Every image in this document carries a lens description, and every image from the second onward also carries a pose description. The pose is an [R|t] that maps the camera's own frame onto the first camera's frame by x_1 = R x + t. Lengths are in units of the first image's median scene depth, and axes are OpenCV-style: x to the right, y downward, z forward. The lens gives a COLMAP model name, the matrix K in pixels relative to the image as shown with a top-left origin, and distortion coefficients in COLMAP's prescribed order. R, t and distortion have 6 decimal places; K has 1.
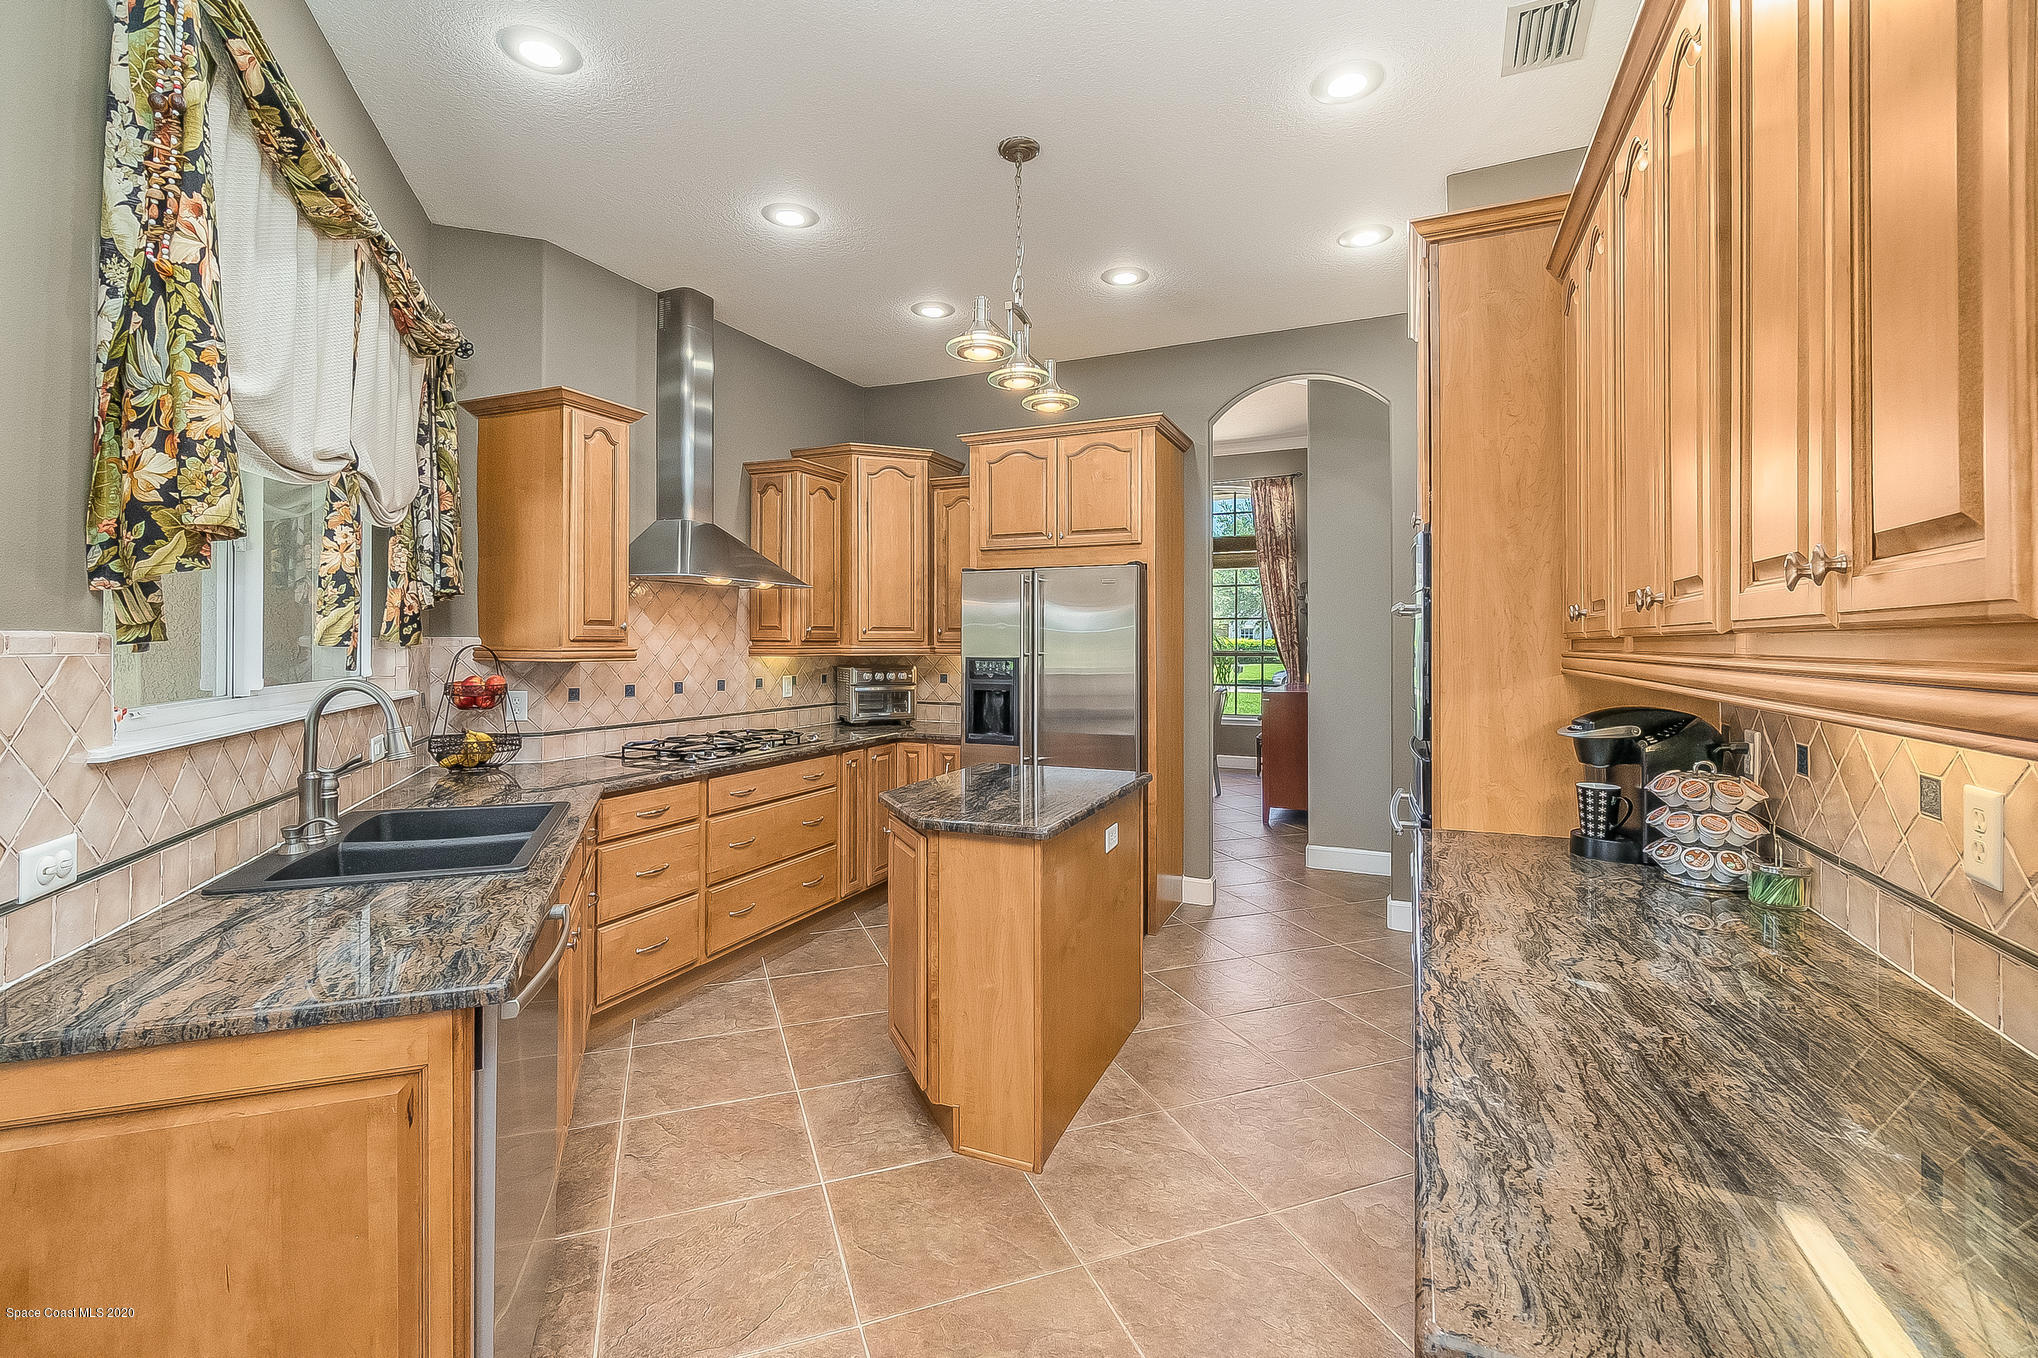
lens RADIAL K [[894.3, 0, 1018.6], [0, 894.3, 644.9], [0, 0, 1]] dist [0.002545, -0.000040]
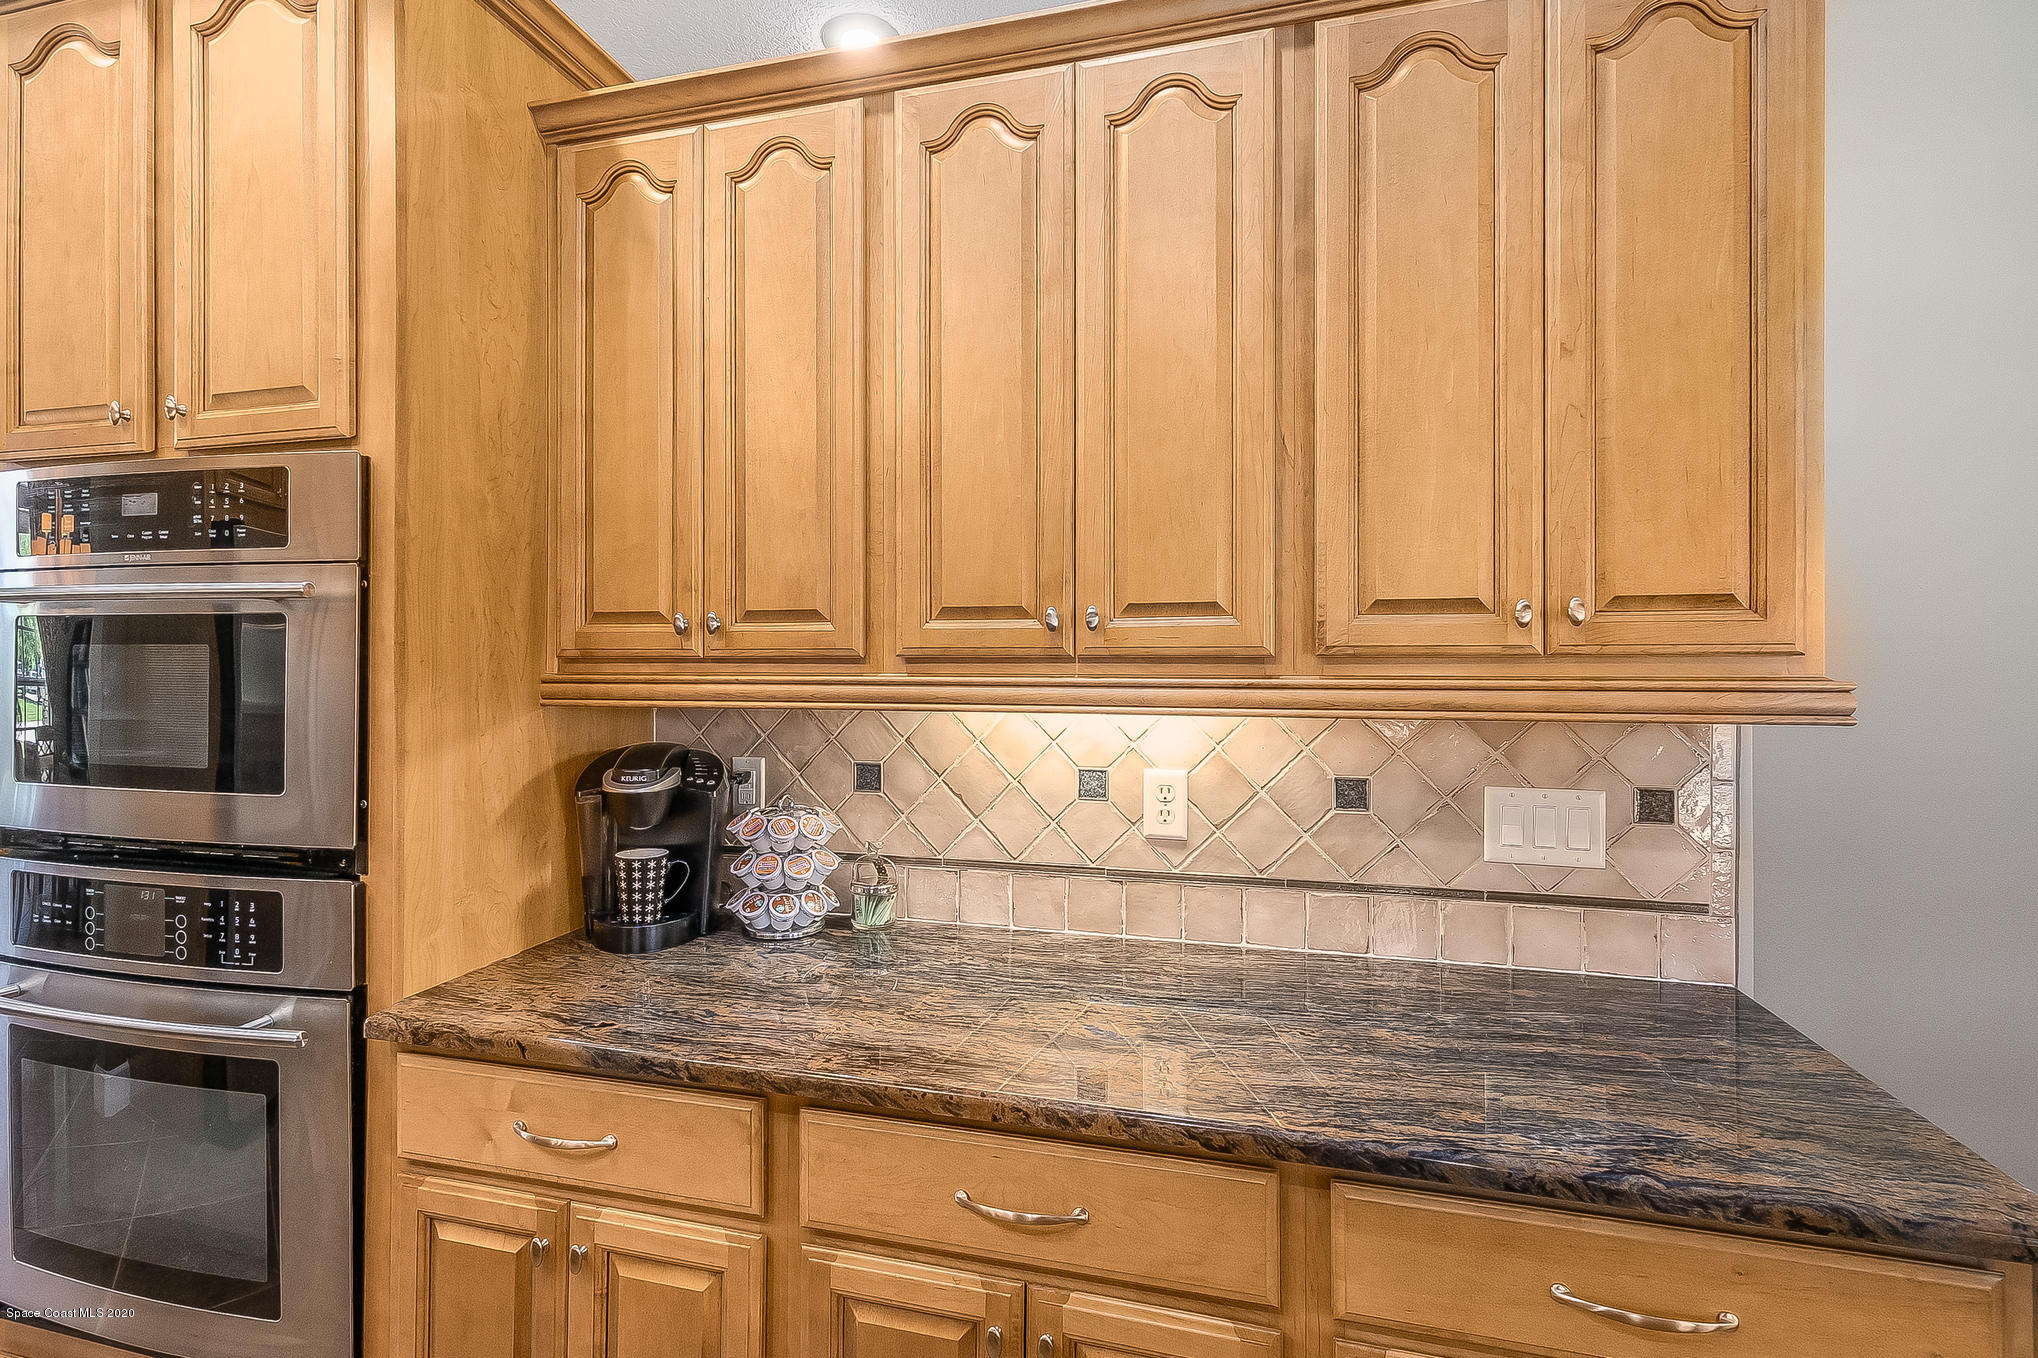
lens RADIAL K [[956.6, 0, 1000.4], [0, 956.6, 661.4], [0, 0, 1]] dist [0.007894, -0.000224]
pose [[-0.147388, -0.000257, 0.989079, -0.120862], [-0.001658, 0.999999, 0.000013, -0.002599], [-0.989077, -0.001638, -0.147388, 0.513846]]
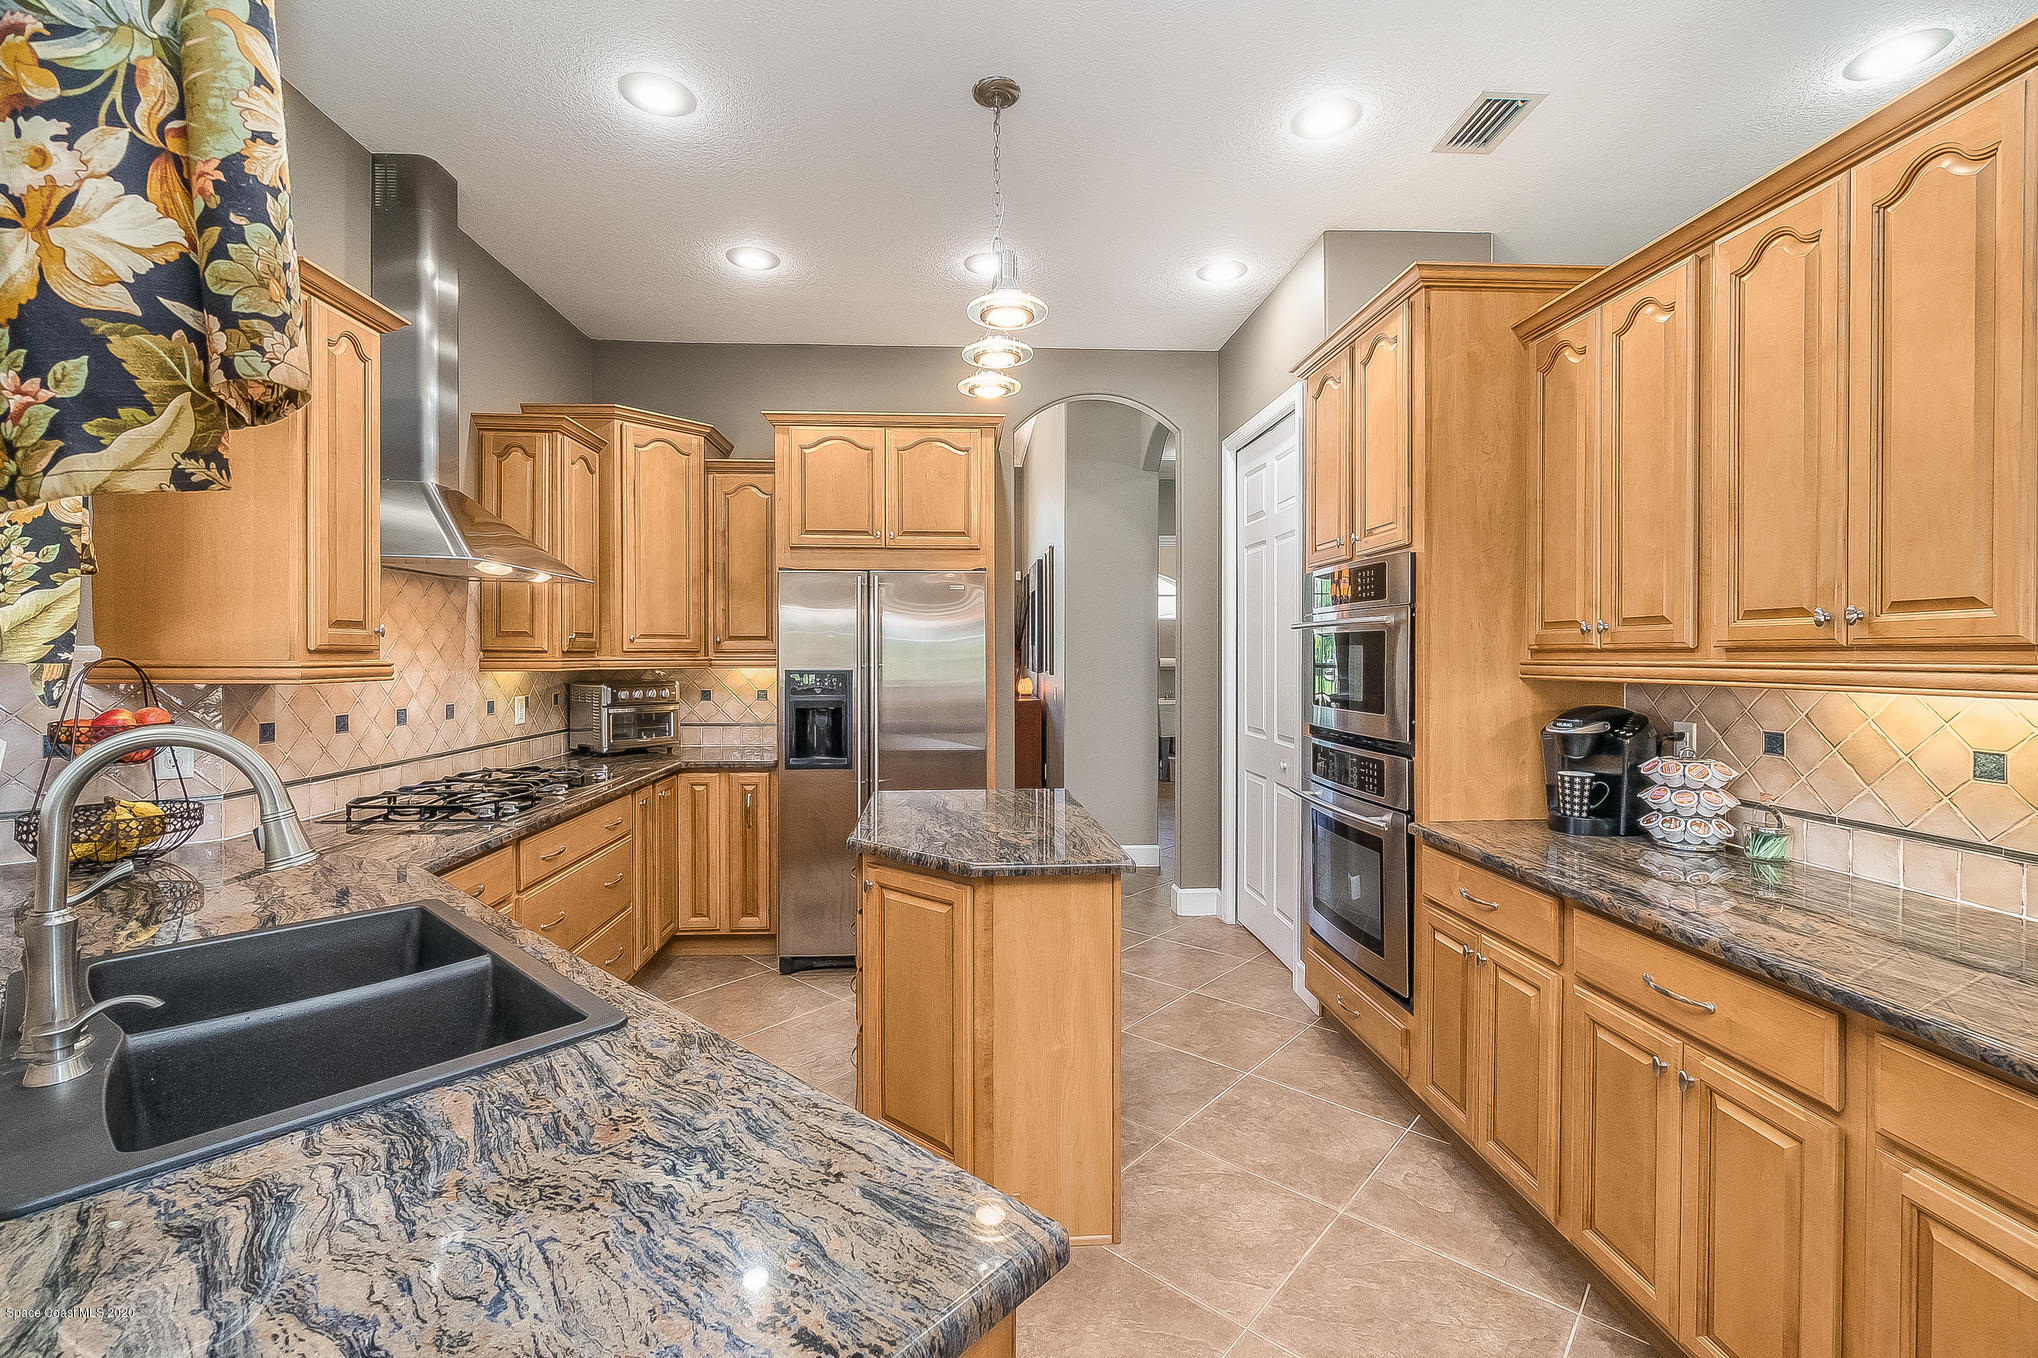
lens RADIAL K [[876.1, 0, 1016.4], [0, 876.1, 665.2], [0, 0, 1]] dist [-0.001809, 0.000276]
pose [[0.887169, -0.007963, 0.461375, -0.340033], [0.002508, 0.999920, 0.012435, -0.001371], [-0.461437, -0.009875, 0.887118, 0.197234]]
